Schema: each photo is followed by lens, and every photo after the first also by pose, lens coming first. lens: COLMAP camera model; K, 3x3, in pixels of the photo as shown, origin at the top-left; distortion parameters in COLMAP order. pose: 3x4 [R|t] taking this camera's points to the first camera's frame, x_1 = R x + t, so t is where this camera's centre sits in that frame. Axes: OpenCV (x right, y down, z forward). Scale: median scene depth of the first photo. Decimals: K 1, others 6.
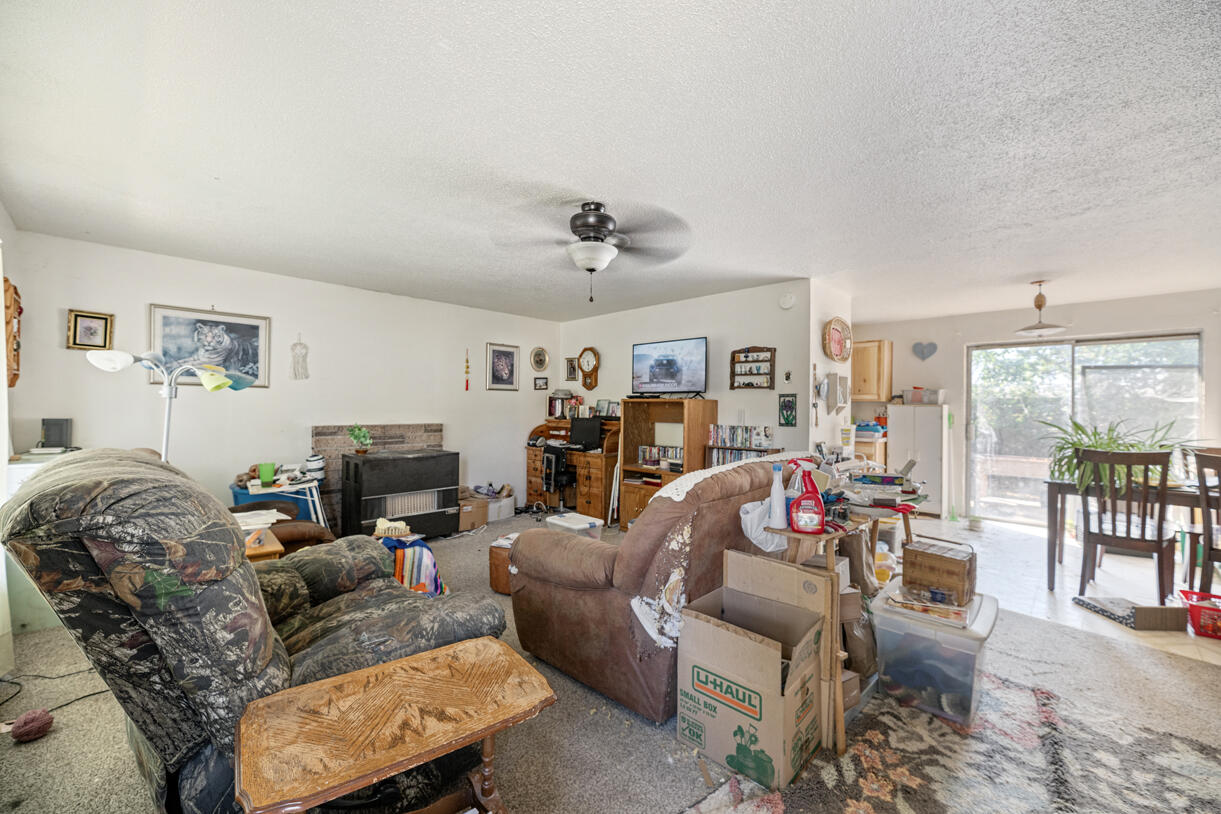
lens RADIAL K [[506.2, 0, 598.1], [0, 506.2, 408.8], [0, 0, 1]] dist [-0.001782, -0.000687]
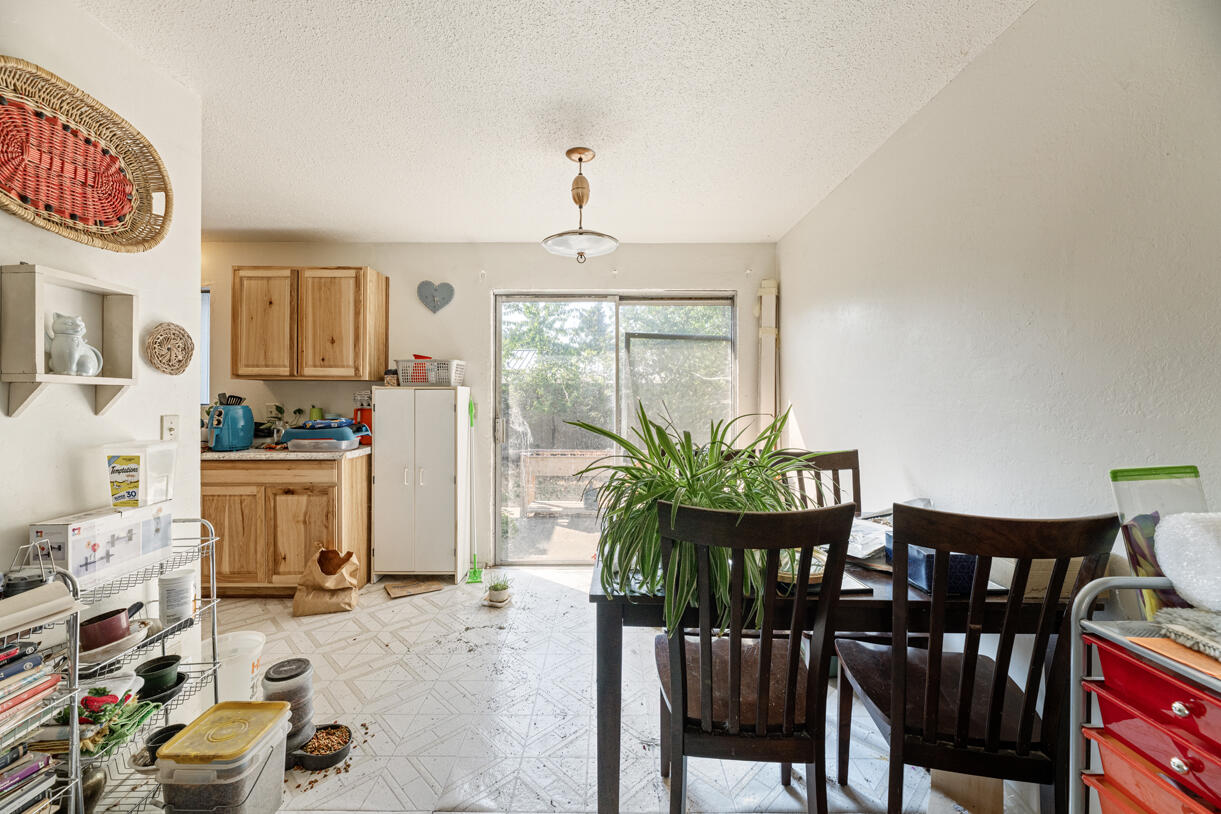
lens RADIAL K [[506.2, 0, 598.1], [0, 506.2, 408.8], [0, 0, 1]] dist [-0.001782, -0.000687]
pose [[0.733777, -0.024079, 0.678964, 0.400724], [0.006243, 0.999569, 0.028702, 0.002104], [-0.679362, -0.016822, 0.733611, 0.455932]]
